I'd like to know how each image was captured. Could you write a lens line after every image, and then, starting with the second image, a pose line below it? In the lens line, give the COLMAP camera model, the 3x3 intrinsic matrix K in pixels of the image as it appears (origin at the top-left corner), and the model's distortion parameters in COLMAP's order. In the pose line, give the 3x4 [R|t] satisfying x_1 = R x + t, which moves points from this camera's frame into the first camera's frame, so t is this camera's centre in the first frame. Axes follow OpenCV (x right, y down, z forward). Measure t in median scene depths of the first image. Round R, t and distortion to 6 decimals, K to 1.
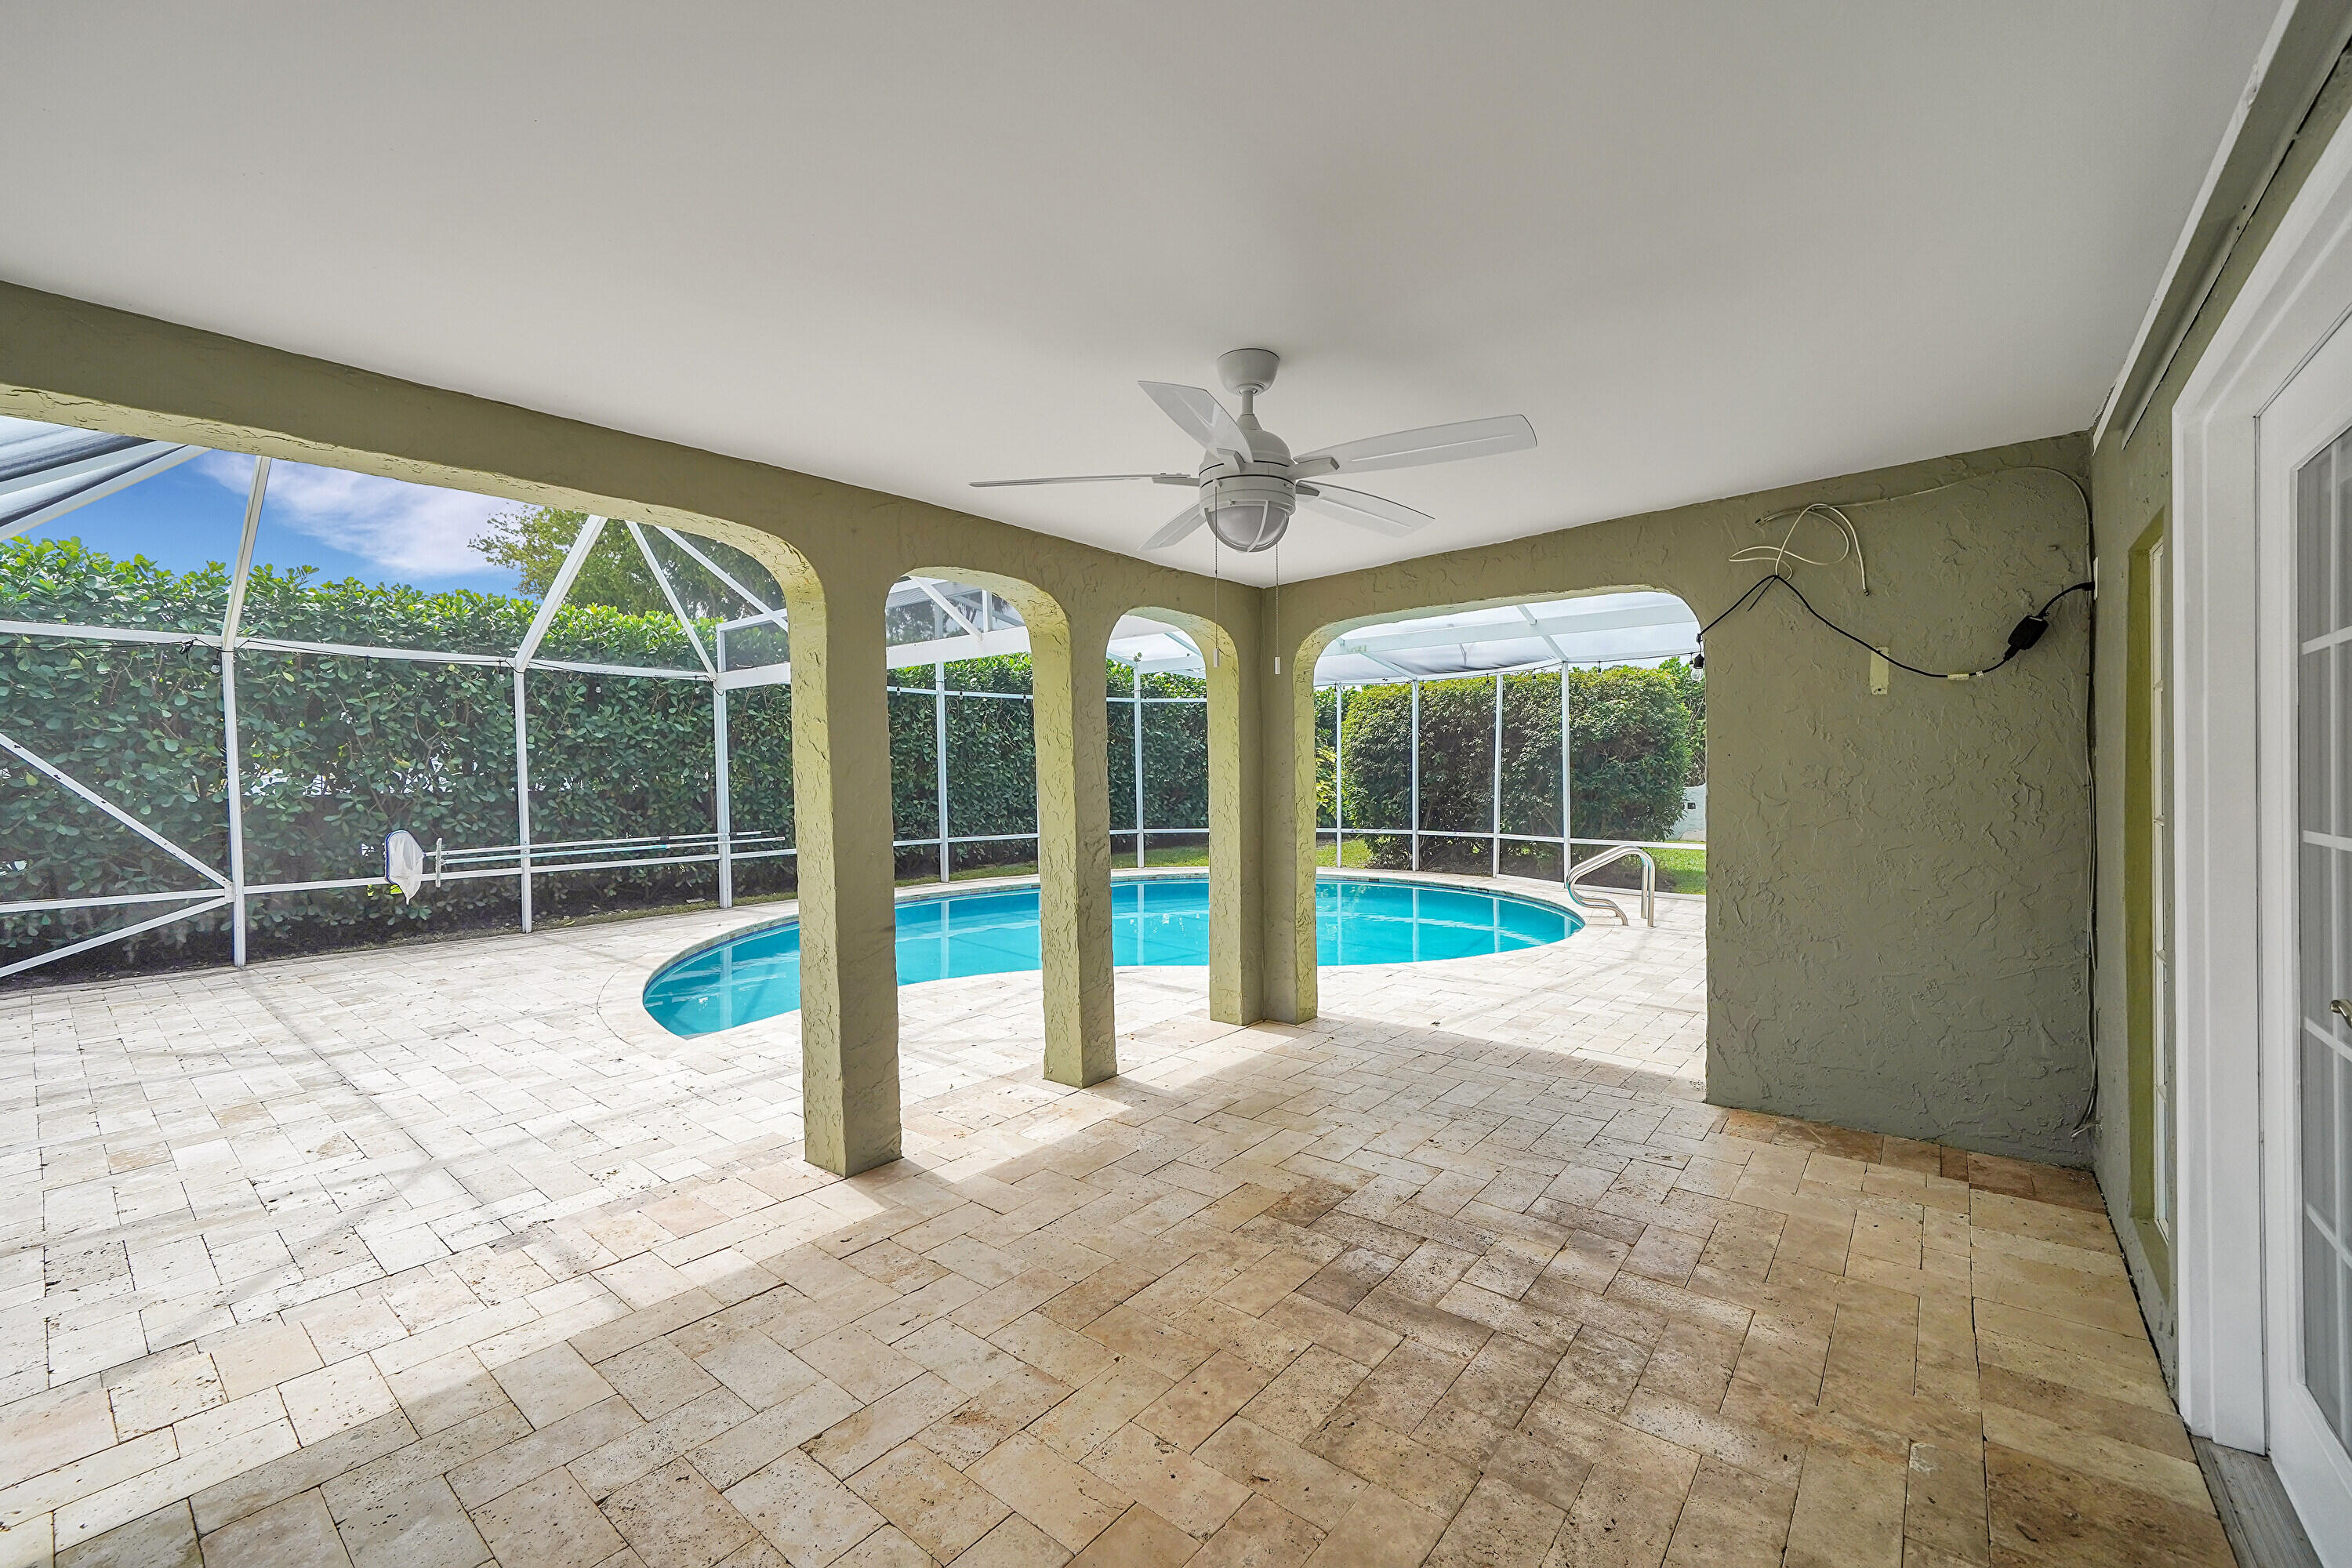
lens RADIAL K [[937.2, 0, 1175.7], [0, 937.2, 783.3], [0, 0, 1]] dist [-0.000562, -0.000102]
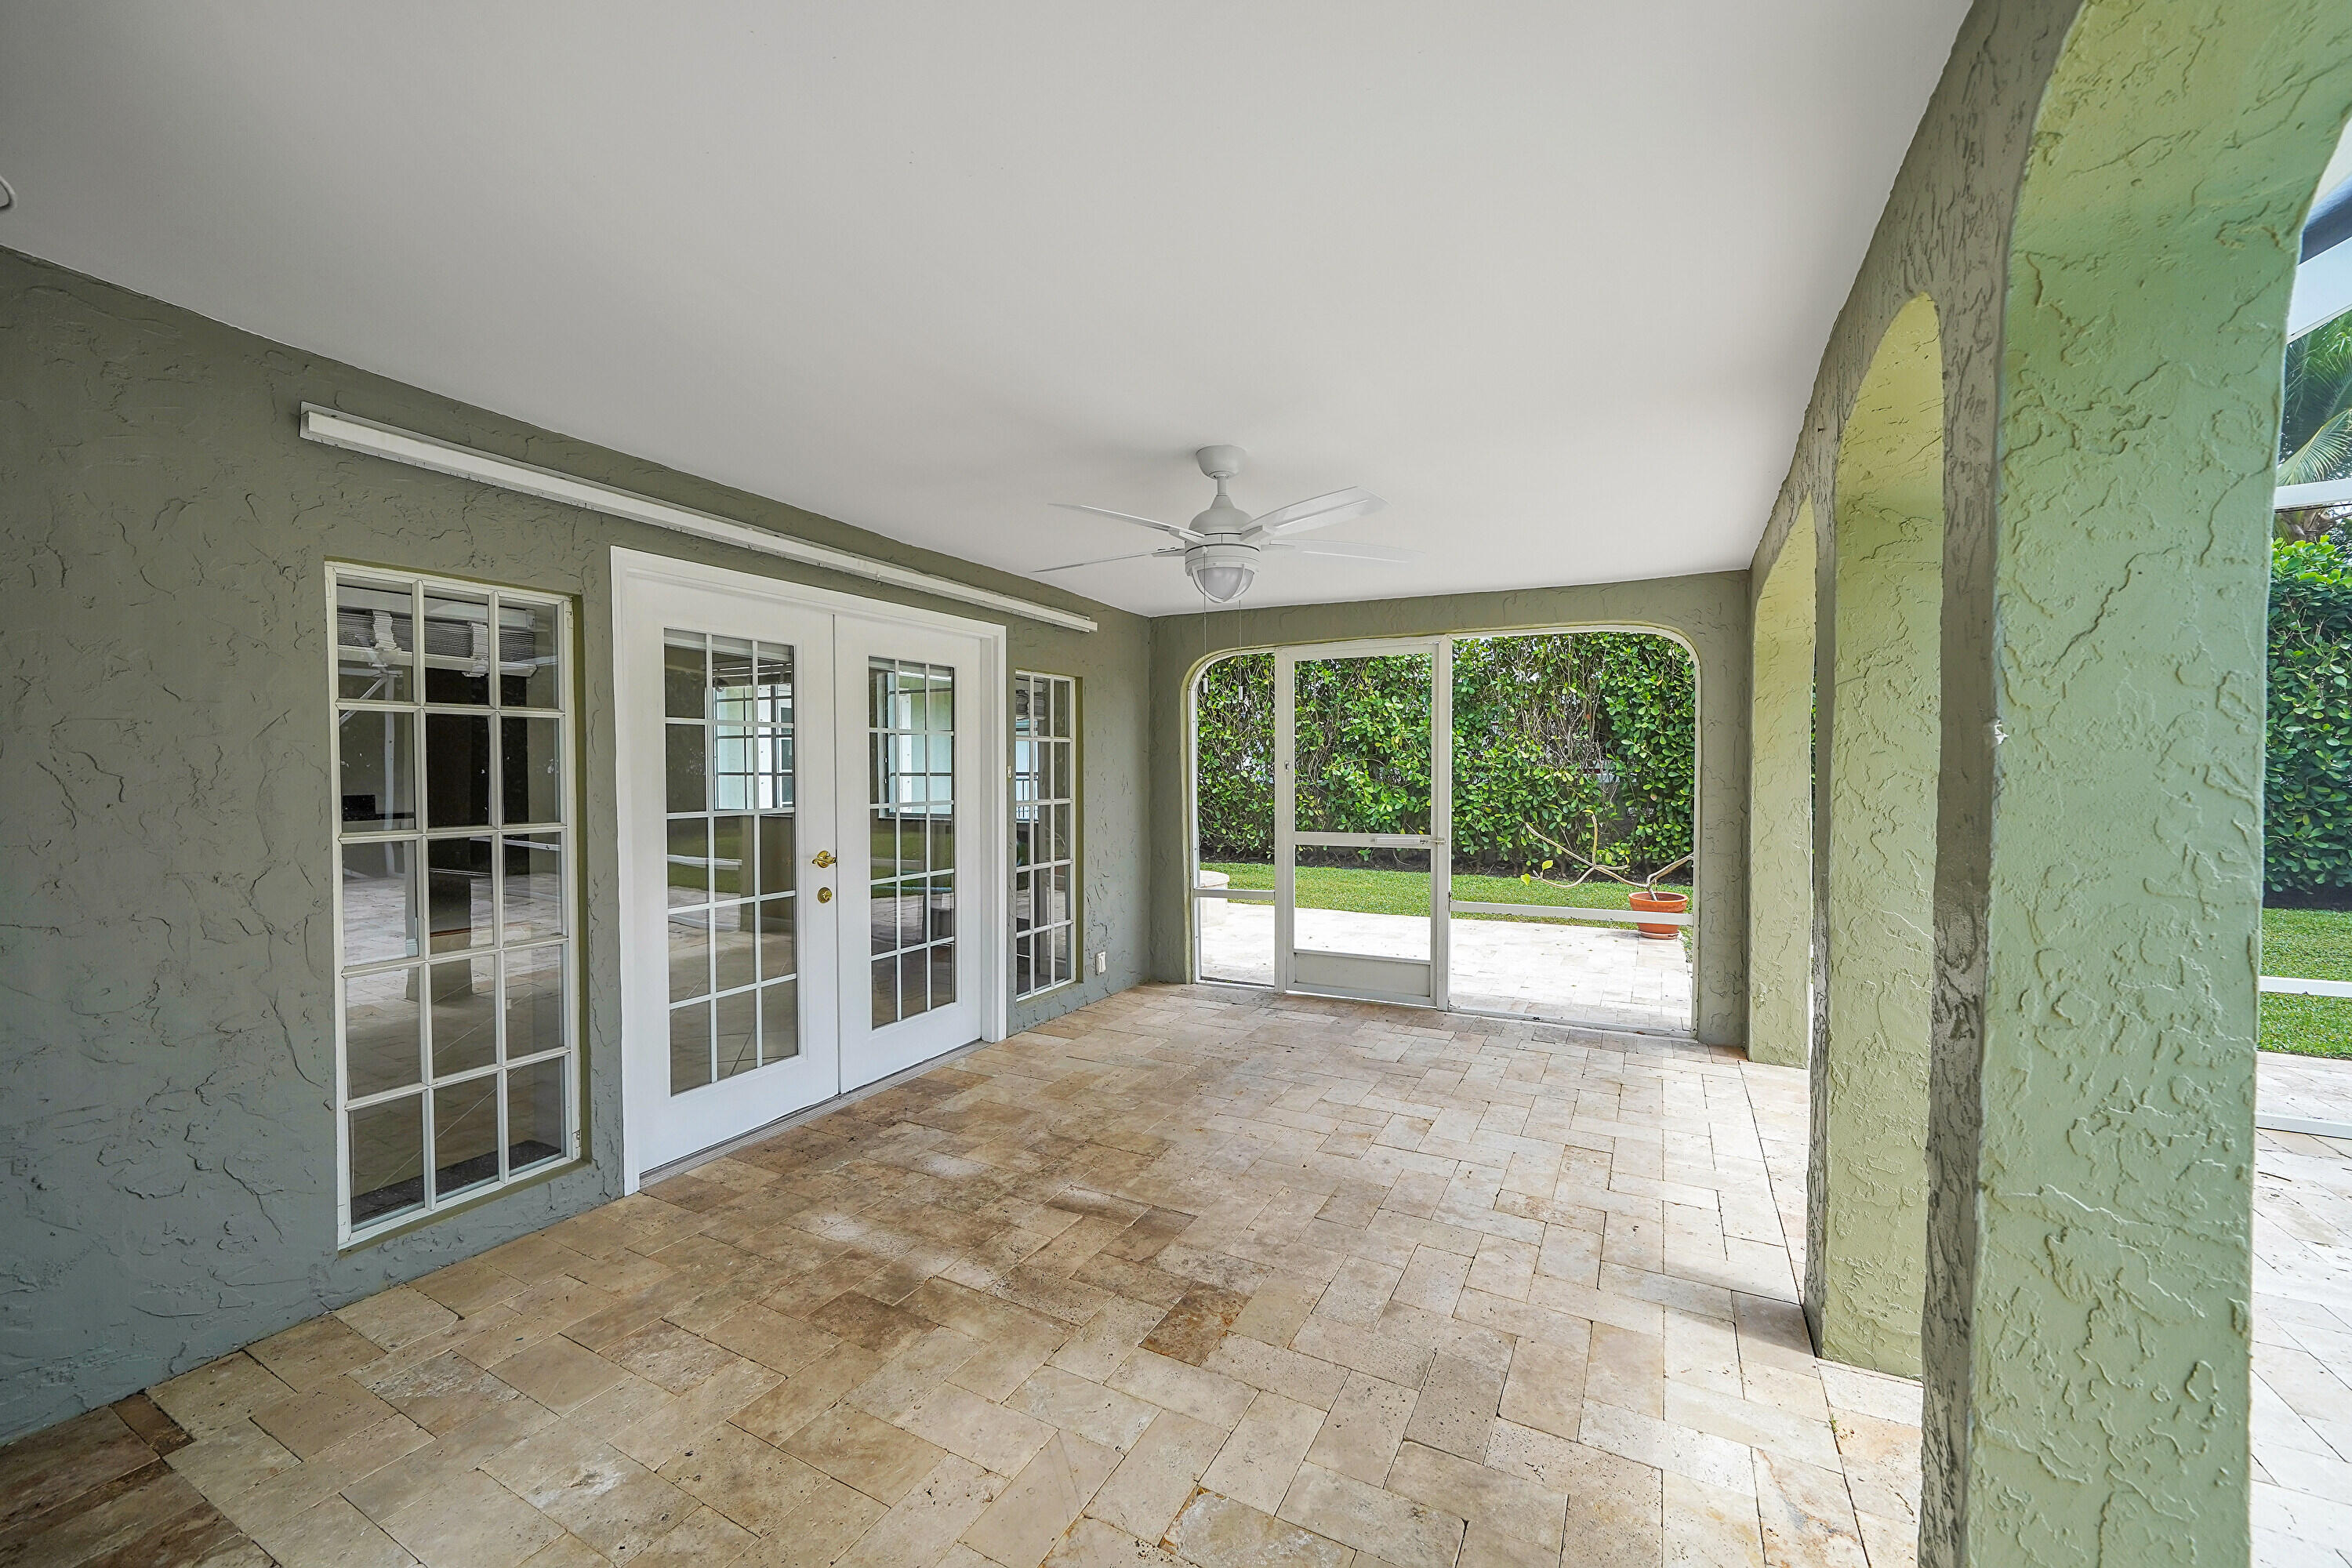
lens RADIAL K [[897.9, 0, 1177.7], [0, 897.9, 786.4], [0, 0, 1]] dist [-0.000027, 0.000007]
pose [[-0.980085, 0.016900, -0.197856, 0.380320], [0.011268, 0.999500, 0.029557, -0.034386], [0.198256, 0.026739, -0.979785, 2.174483]]
